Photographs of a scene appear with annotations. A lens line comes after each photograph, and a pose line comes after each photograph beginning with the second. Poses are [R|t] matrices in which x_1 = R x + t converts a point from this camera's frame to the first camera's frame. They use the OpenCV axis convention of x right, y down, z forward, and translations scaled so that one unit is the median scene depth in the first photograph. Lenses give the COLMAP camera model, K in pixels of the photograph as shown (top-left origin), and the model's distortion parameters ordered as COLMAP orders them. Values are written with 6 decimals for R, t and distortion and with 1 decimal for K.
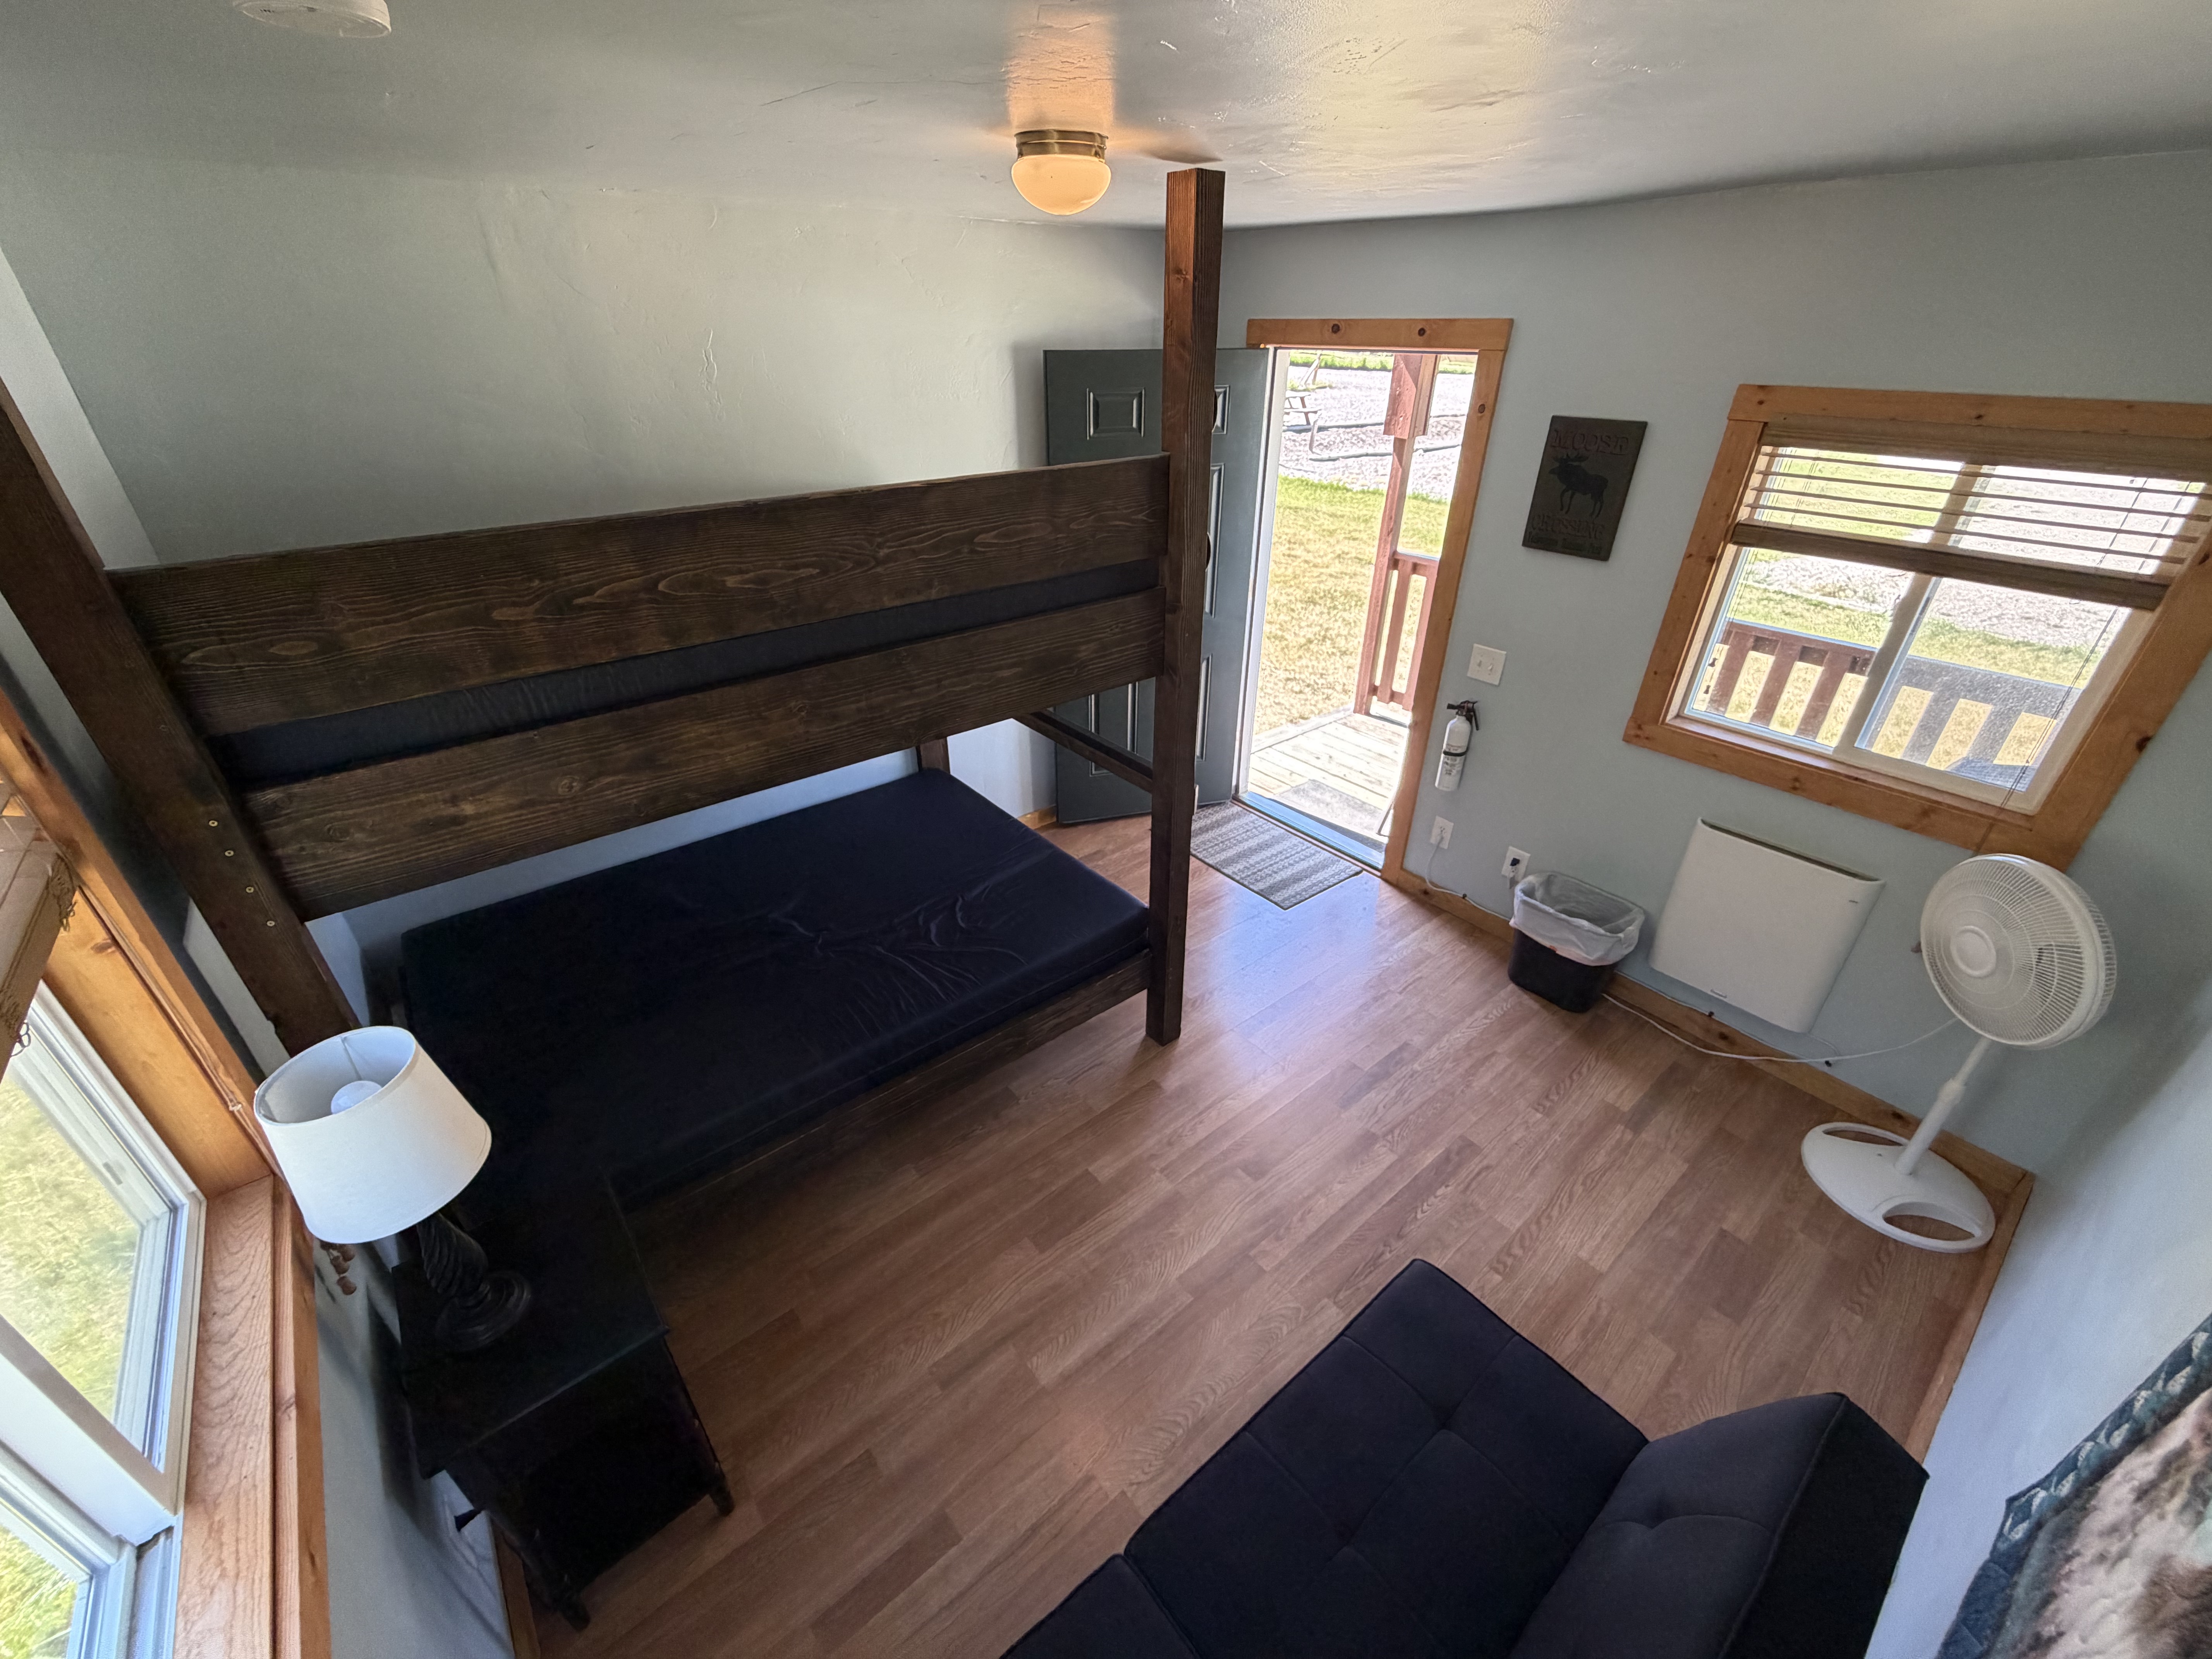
lens RADIAL K [[882.6, 0, 1102.6], [0, 882.6, 839.3], [0, 0, 1]] dist [-0.000132, 0.000913]
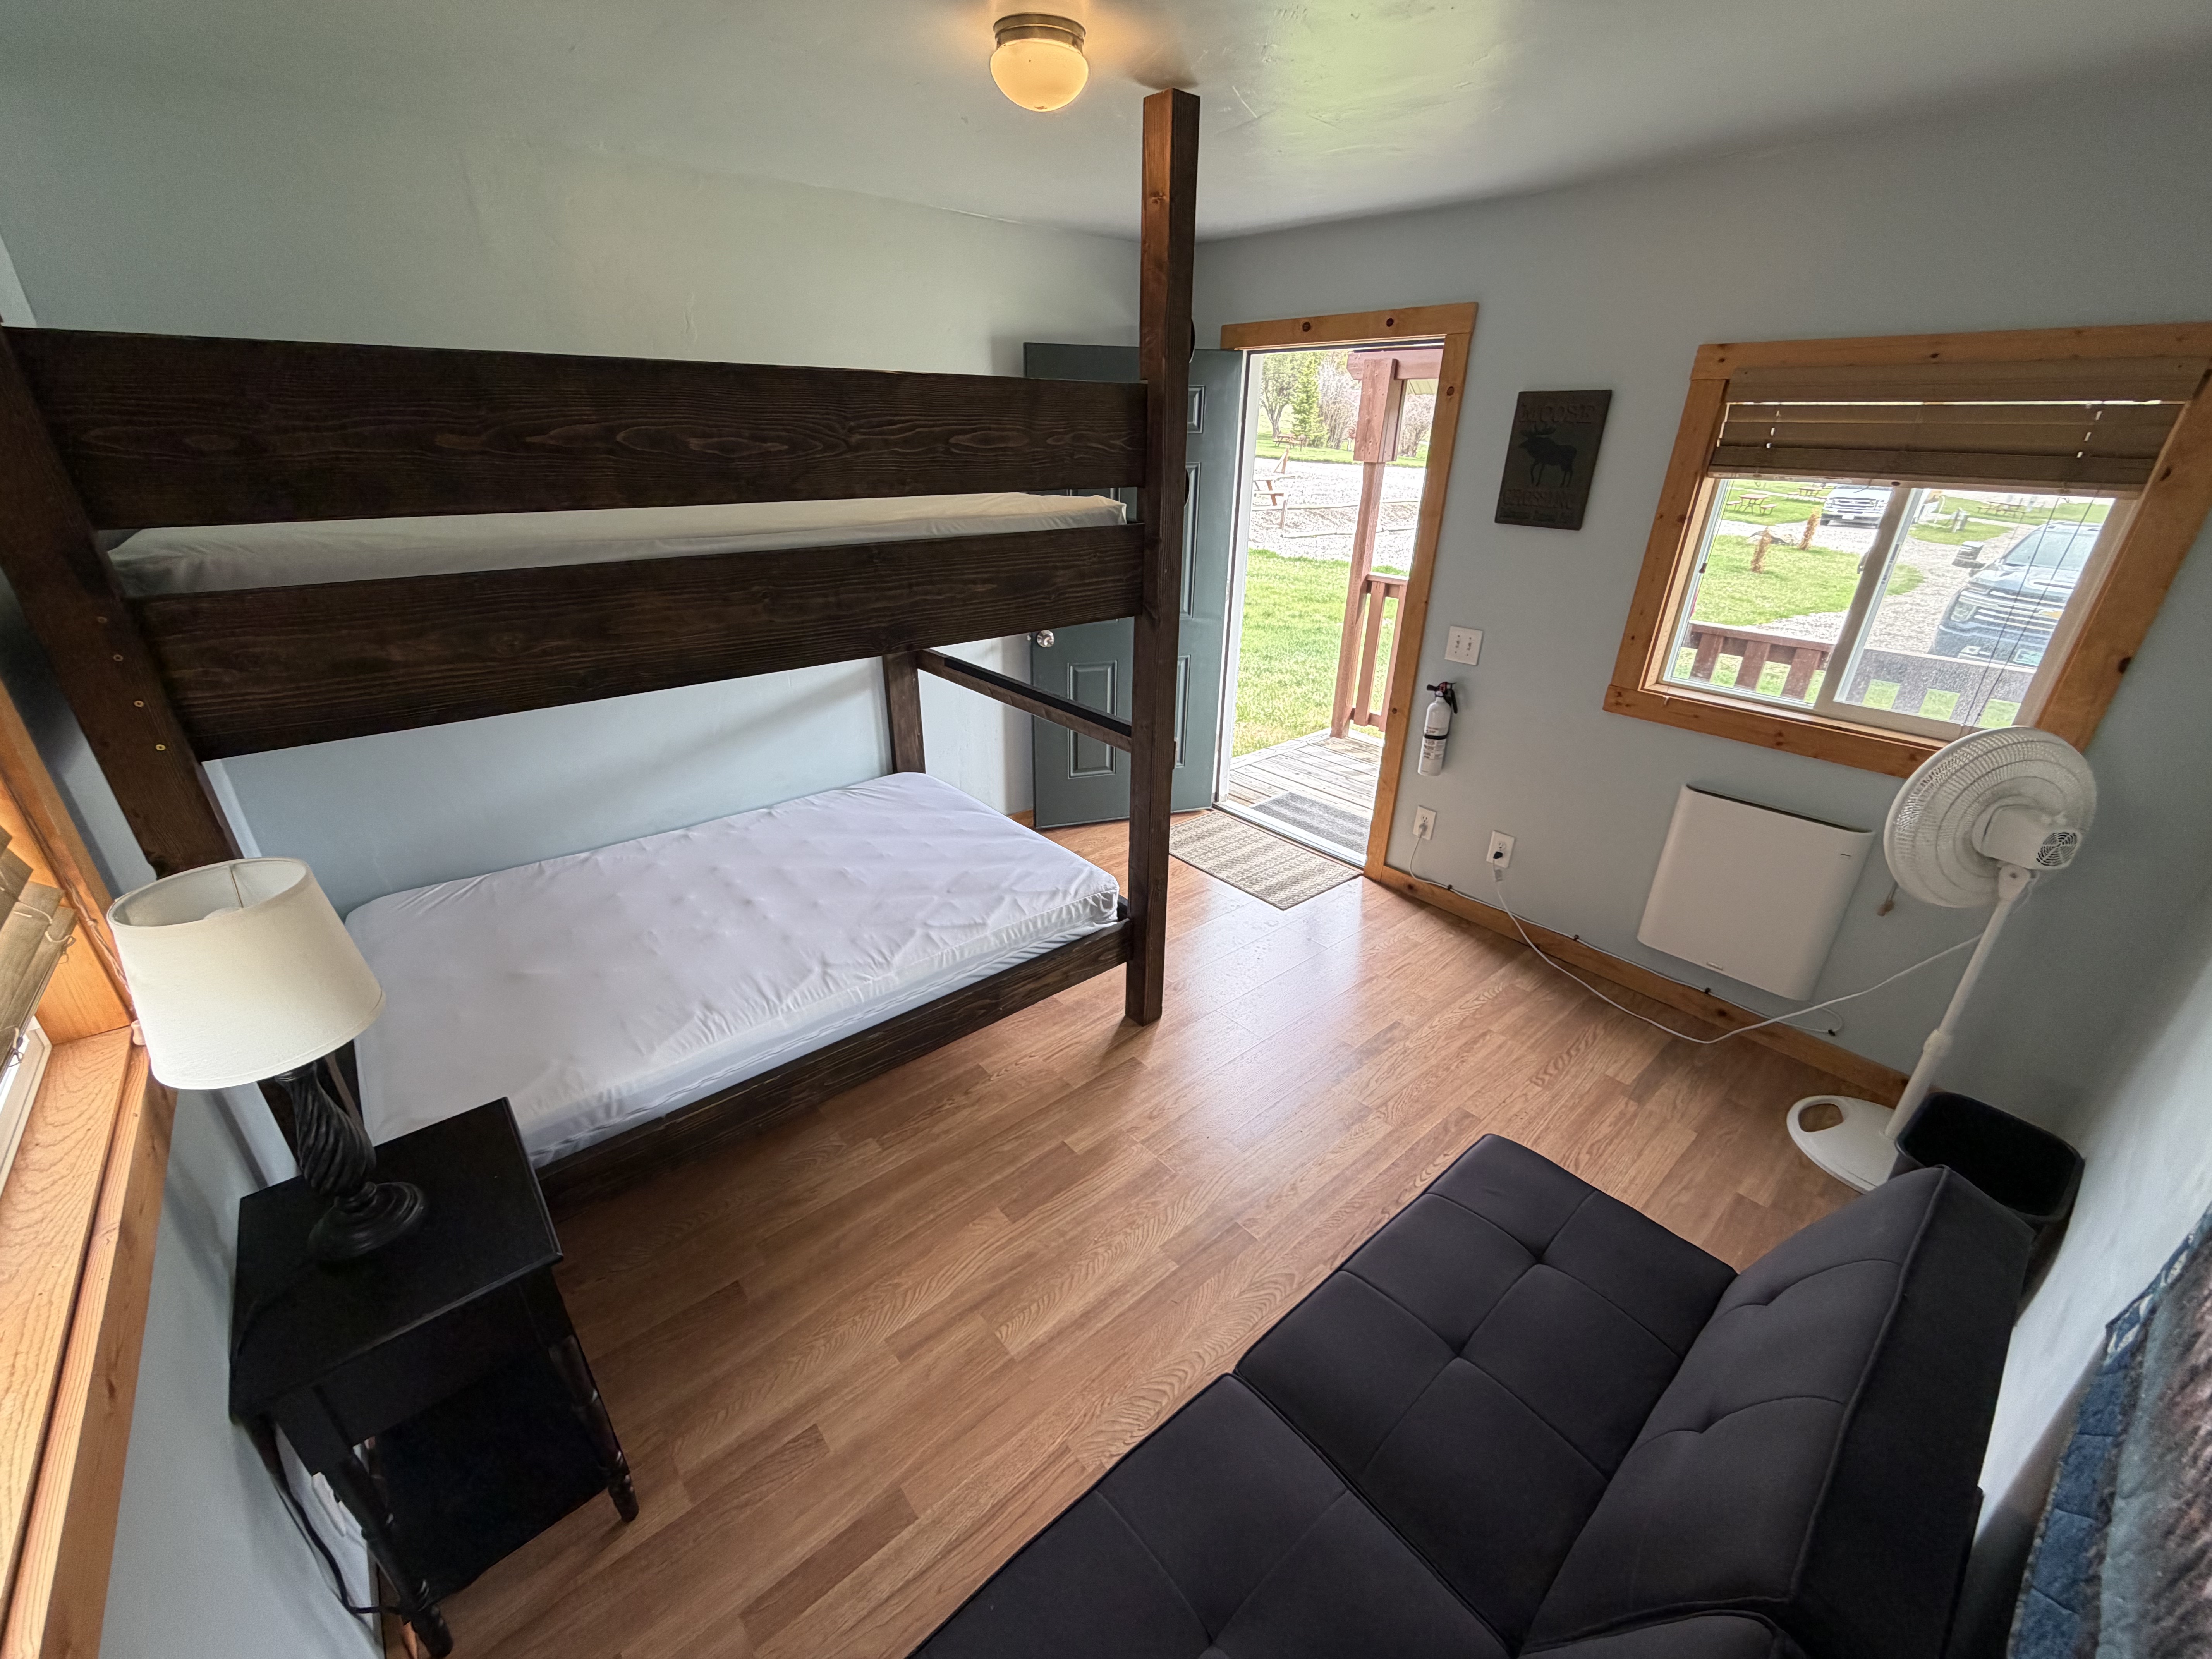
lens RADIAL K [[882.6, 0, 1102.7], [0, 882.6, 837.6], [0, 0, 1]] dist [-0.000132, 0.000913]
pose [[0.999692, 0.001340, 0.024765, 0.001078], [0.000903, 0.995913, -0.090319, 0.160920], [-0.024785, 0.090313, 0.995605, 0.048920]]
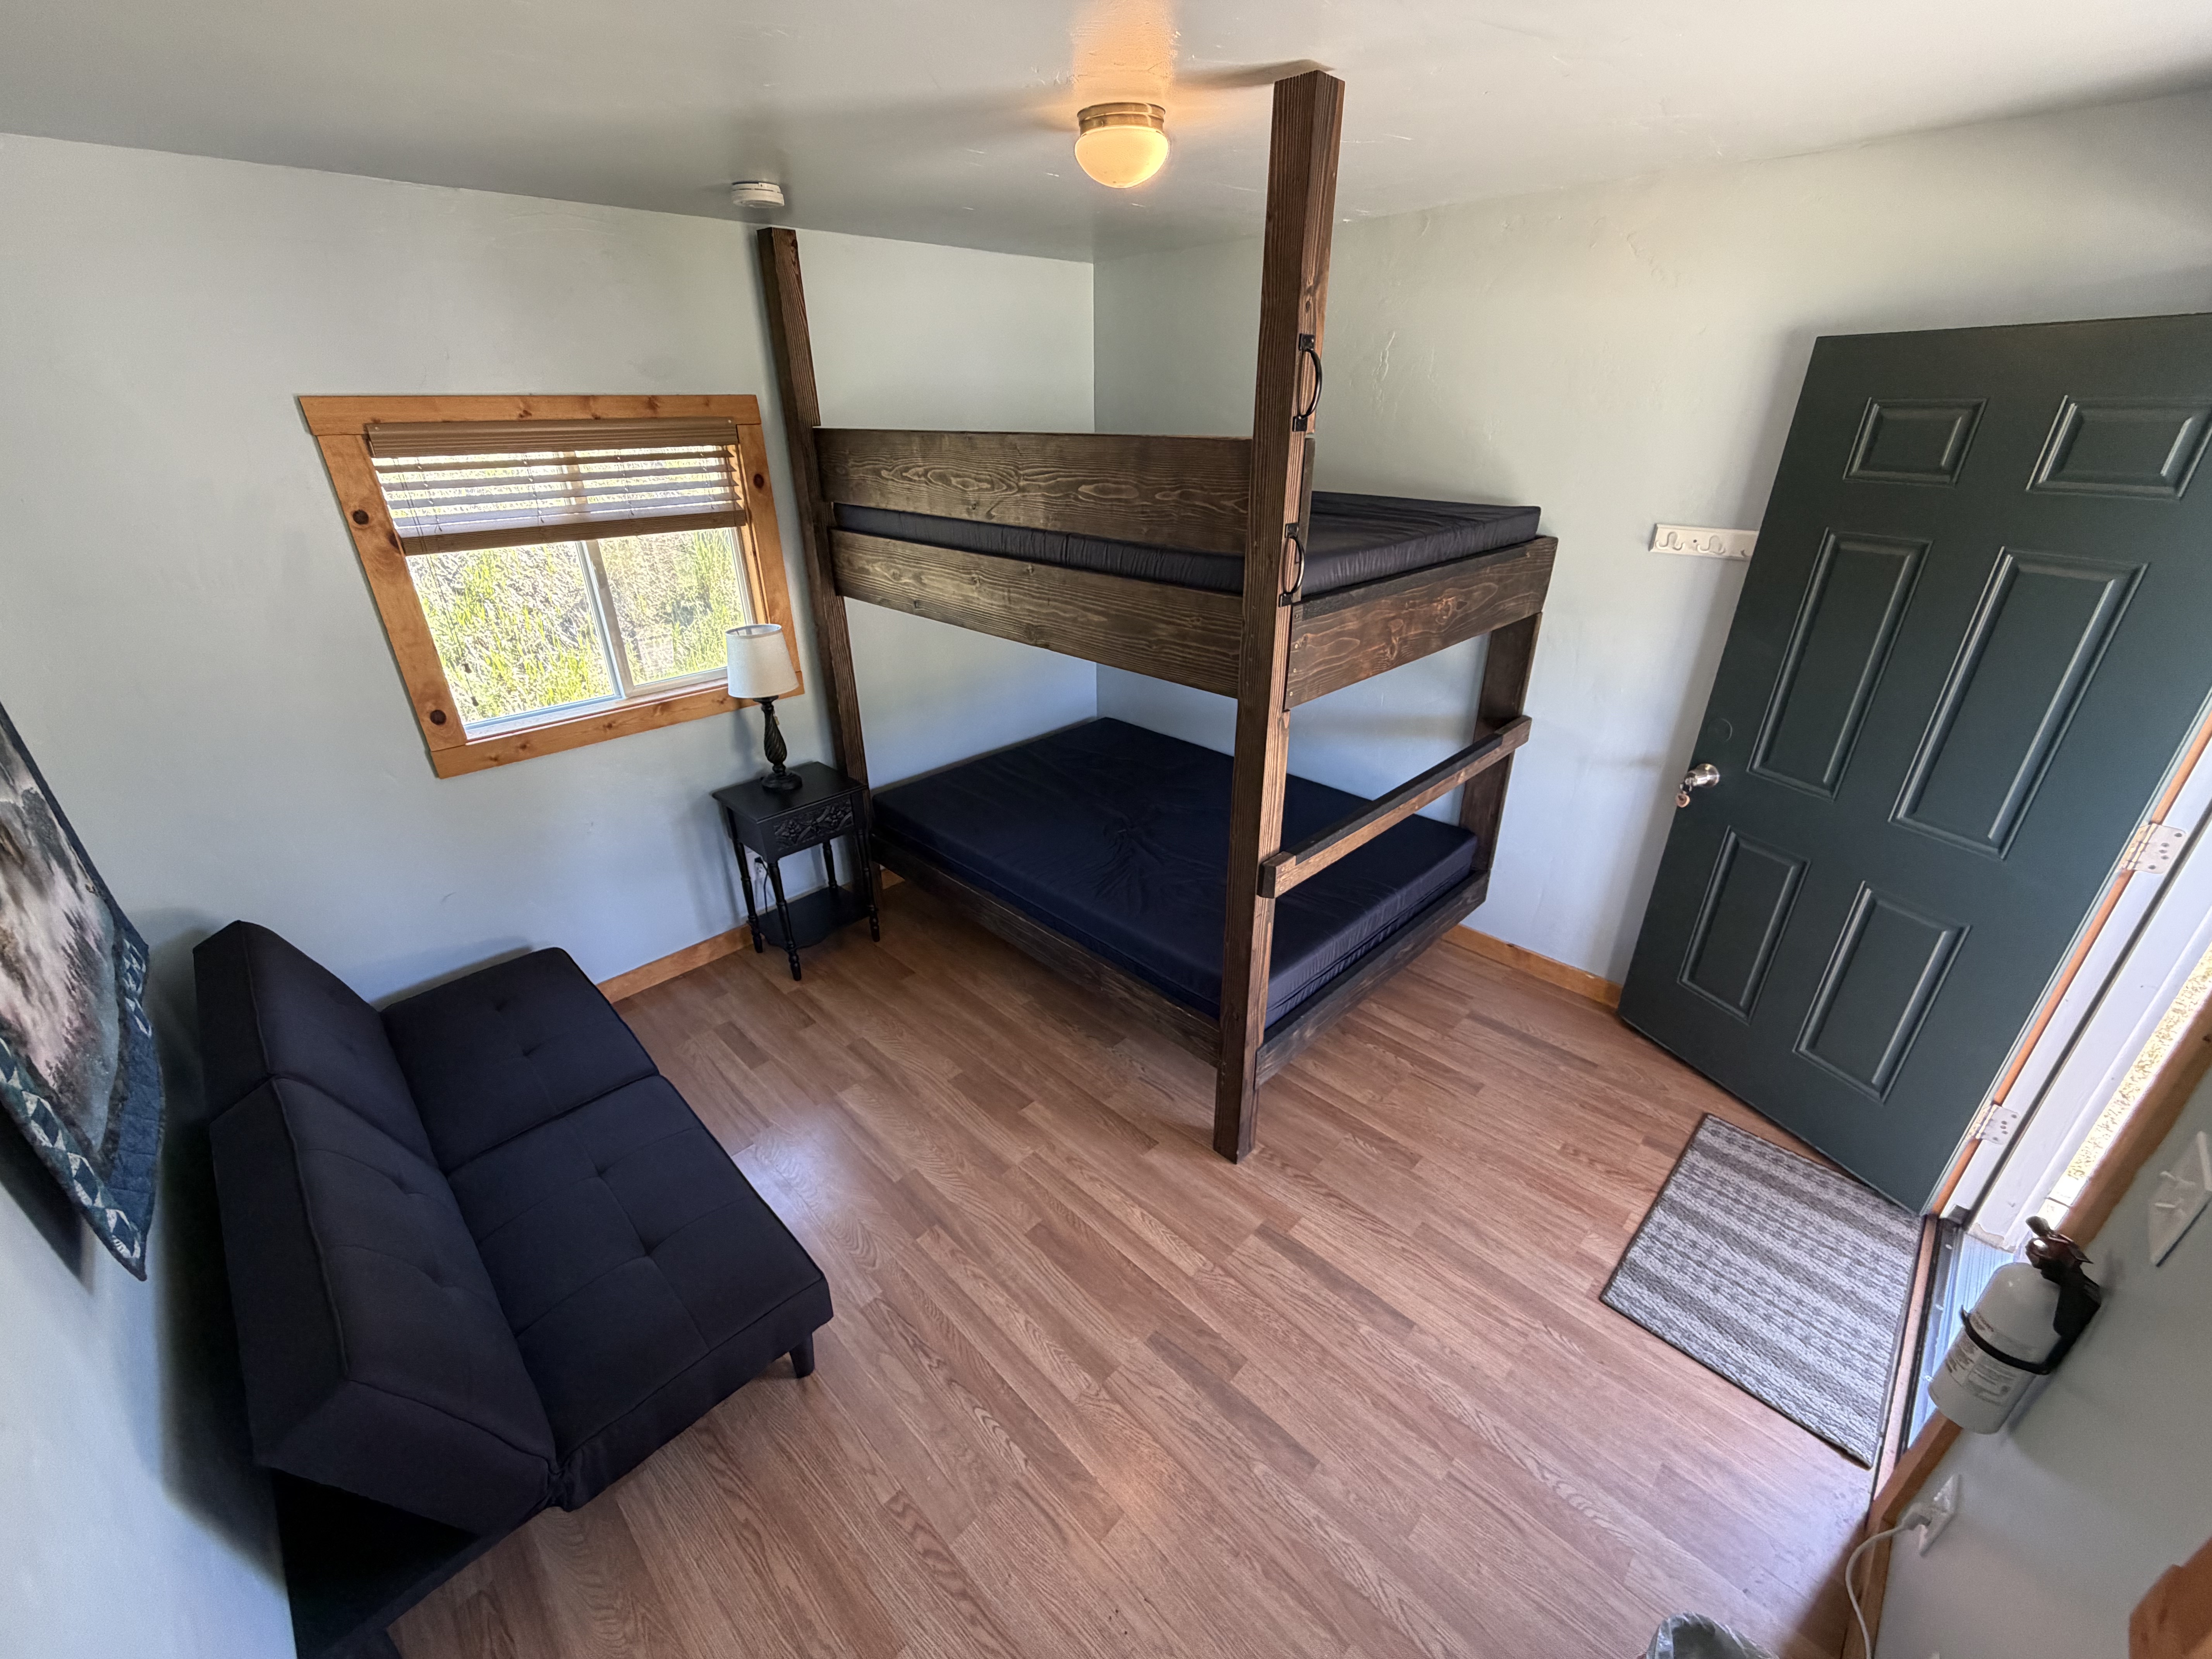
lens RADIAL K [[882.6, 0, 1095.6], [0, 882.6, 842.8], [0, 0, 1]] dist [-0.000132, 0.000913]
pose [[0.098440, 0.447964, -0.888616, 0.922551], [-0.492896, 0.797675, 0.347517, -0.321783], [0.864501, 0.403786, 0.299323, 0.725997]]
